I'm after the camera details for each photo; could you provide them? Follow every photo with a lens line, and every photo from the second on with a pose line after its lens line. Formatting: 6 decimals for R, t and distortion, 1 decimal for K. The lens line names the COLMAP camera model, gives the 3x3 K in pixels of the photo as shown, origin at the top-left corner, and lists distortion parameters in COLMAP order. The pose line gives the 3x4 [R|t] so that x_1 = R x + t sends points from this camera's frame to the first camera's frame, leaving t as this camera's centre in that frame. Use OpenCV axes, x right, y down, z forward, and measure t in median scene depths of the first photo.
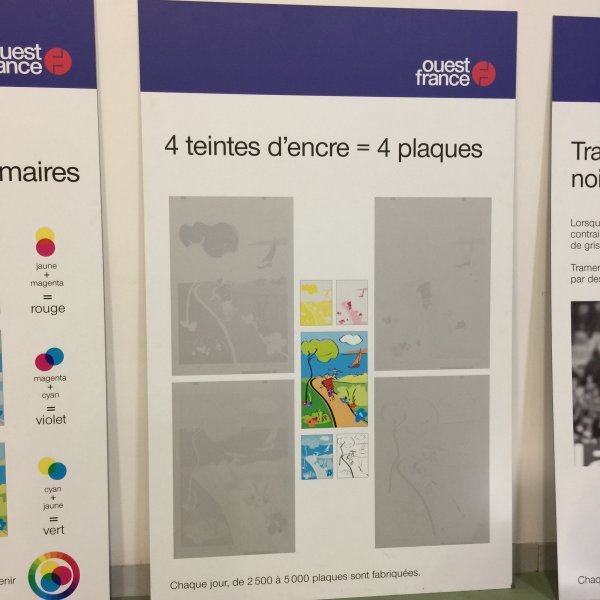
lens RADIAL K [[588.8, 0, 301.2], [0, 588.8, 290.8], [0, 0, 1]] dist [0.137371, -0.199219]
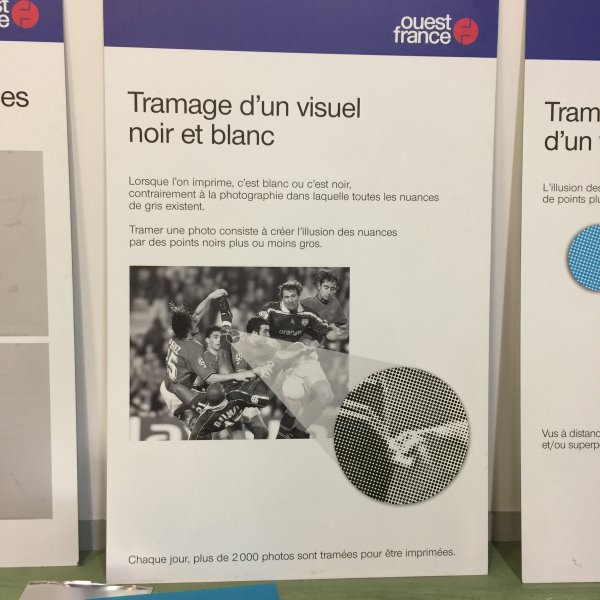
lens RADIAL K [[628.3, 0, 300.0], [0, 628.3, 287.1], [0, 0, 1]] dist [0.011568, -0.012335]
pose [[0.999542, 0.019966, -0.022727, 0.733515], [-0.019039, 0.999005, 0.040328, 0.006420], [0.023510, -0.039877, 0.998928, 0.032018]]
